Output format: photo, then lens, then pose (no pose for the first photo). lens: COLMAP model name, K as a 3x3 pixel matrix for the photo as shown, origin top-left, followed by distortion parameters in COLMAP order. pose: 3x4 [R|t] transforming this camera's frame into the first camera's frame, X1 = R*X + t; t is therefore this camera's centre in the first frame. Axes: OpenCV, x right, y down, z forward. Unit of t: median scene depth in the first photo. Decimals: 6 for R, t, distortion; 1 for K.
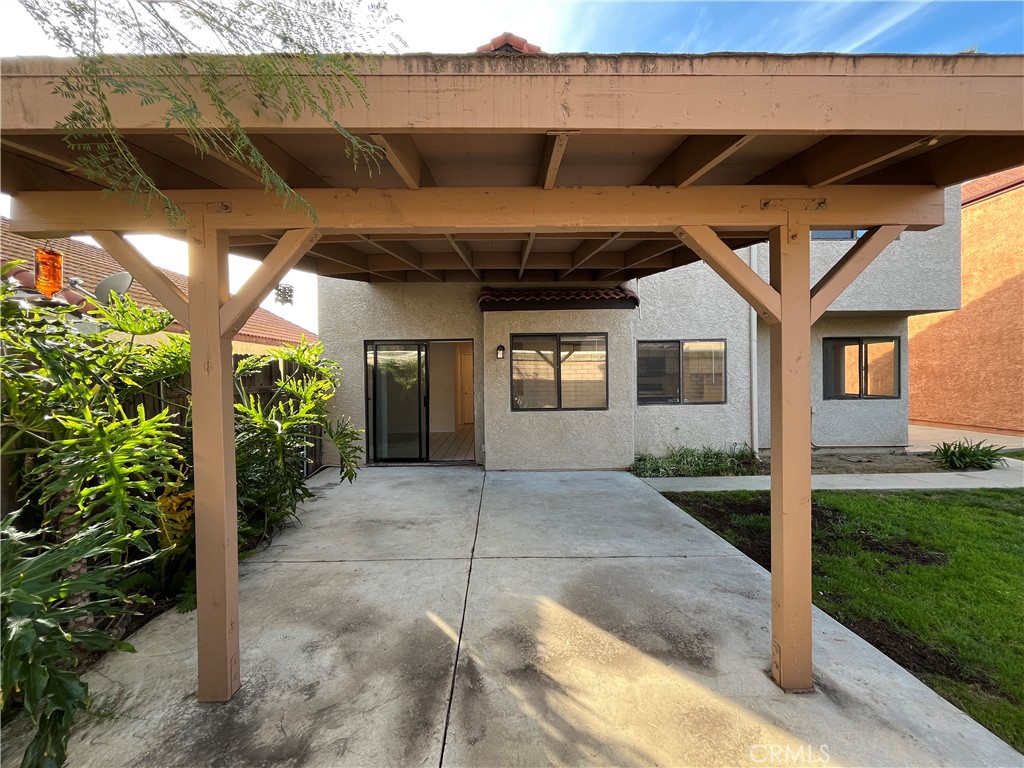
lens RADIAL K [[412.8, 0, 511.9], [0, 412.8, 382.0], [0, 0, 1]] dist [-0.002766, -0.000183]
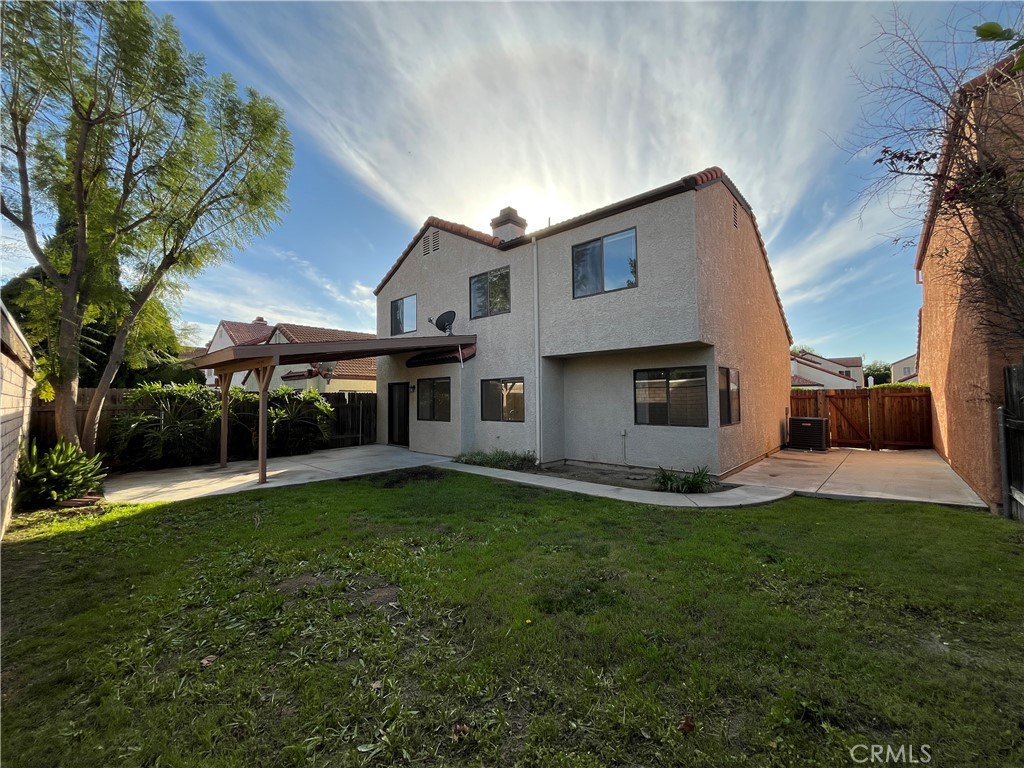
lens RADIAL K [[412.8, 0, 510.5], [0, 412.8, 385.4], [0, 0, 1]] dist [-0.002766, -0.000183]
pose [[0.728179, -0.017143, -0.685172, 2.008057], [-0.011270, 0.999253, -0.036978, -0.029286], [0.685294, 0.034648, 0.727442, -0.105876]]
